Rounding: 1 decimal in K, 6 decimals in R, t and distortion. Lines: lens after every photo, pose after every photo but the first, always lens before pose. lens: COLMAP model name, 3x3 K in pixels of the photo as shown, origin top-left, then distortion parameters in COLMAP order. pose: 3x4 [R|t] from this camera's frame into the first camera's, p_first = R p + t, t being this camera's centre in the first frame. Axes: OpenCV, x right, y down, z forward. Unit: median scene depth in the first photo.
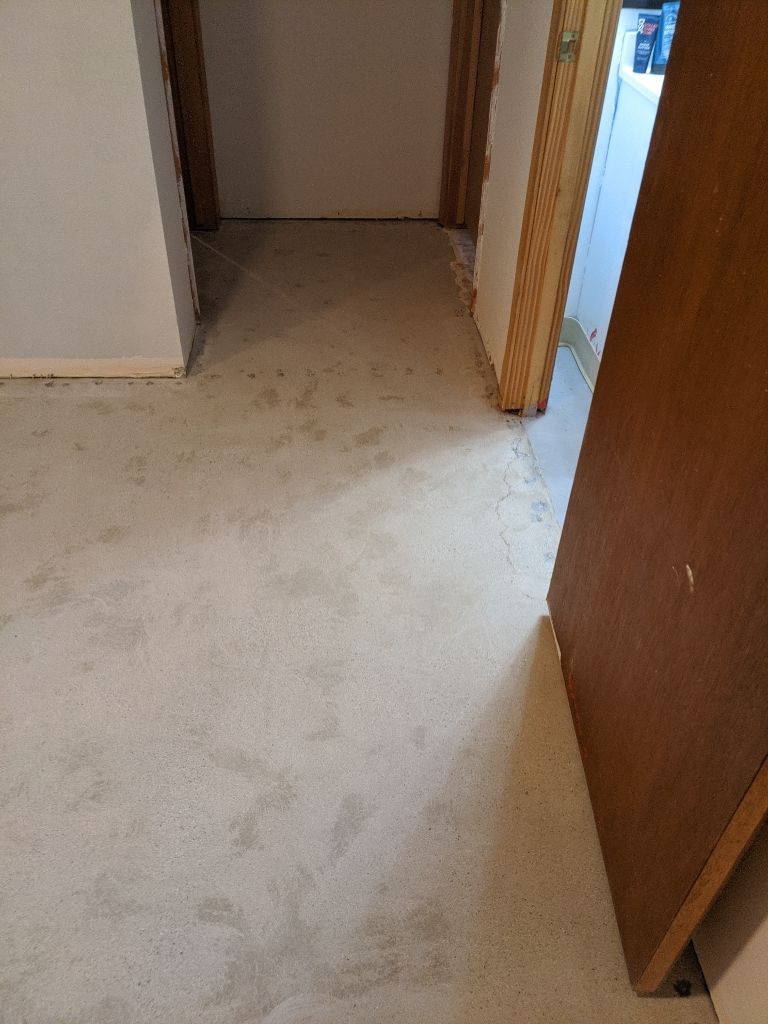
lens RADIAL K [[809.1, 0, 384.6], [0, 809.1, 511.9], [0, 0, 1]] dist [0.054527, -0.079711]
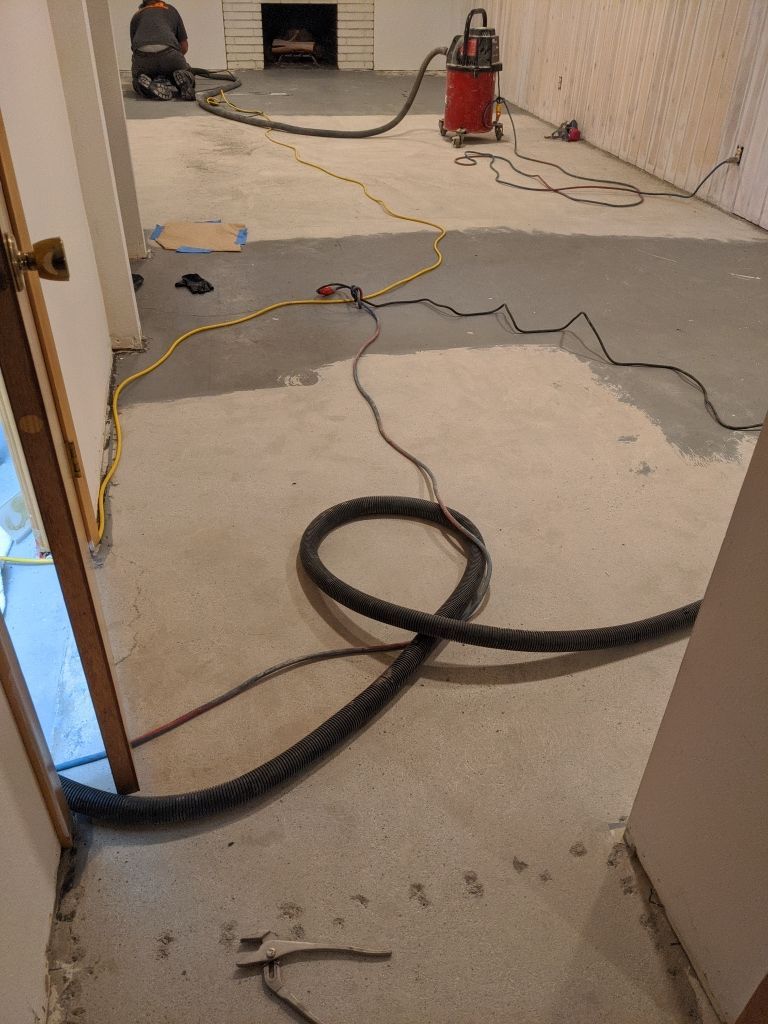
lens RADIAL K [[809.1, 0, 383.3], [0, 809.1, 516.6], [0, 0, 1]] dist [0.054527, -0.079711]
pose [[-0.987763, 0.043896, -0.149658, -0.000319], [-0.133595, 0.257022, 0.957127, -0.940364], [0.080480, 0.965408, -0.248013, 1.139781]]
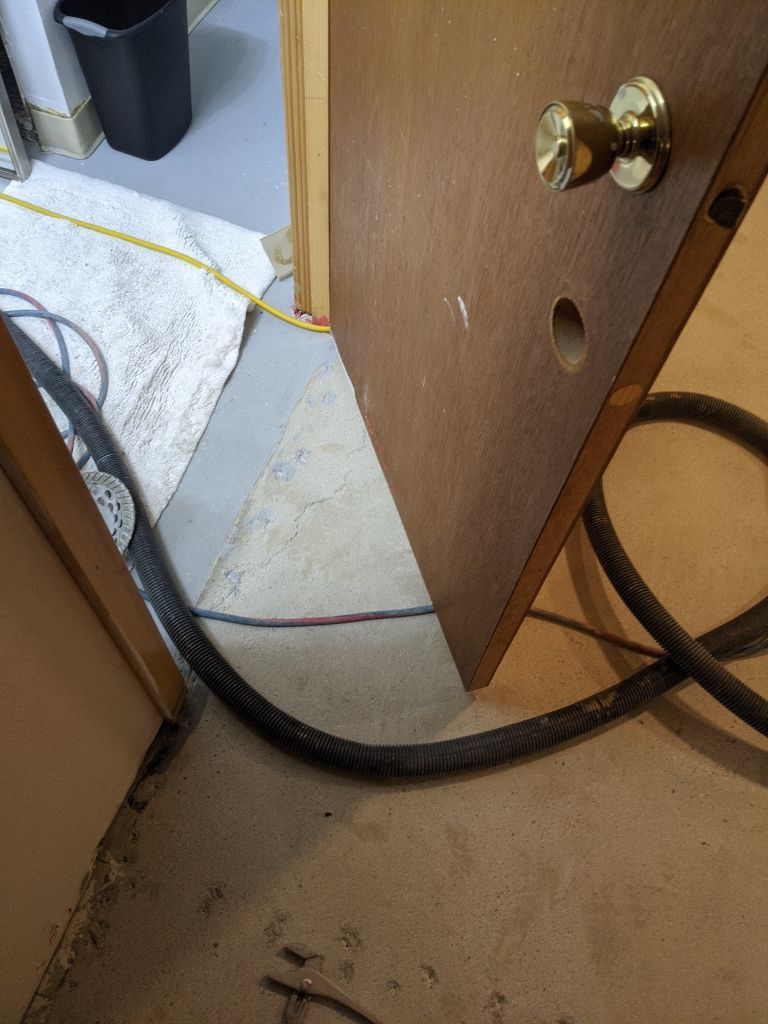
lens RADIAL K [[809.1, 0, 383.3], [0, 809.1, 490.1], [0, 0, 1]] dist [0.054527, -0.079711]
pose [[-0.917686, -0.377326, 0.124409, 0.015016], [0.179005, -0.113118, 0.977324, -0.721092], [-0.354697, 0.919146, 0.171350, 0.893408]]
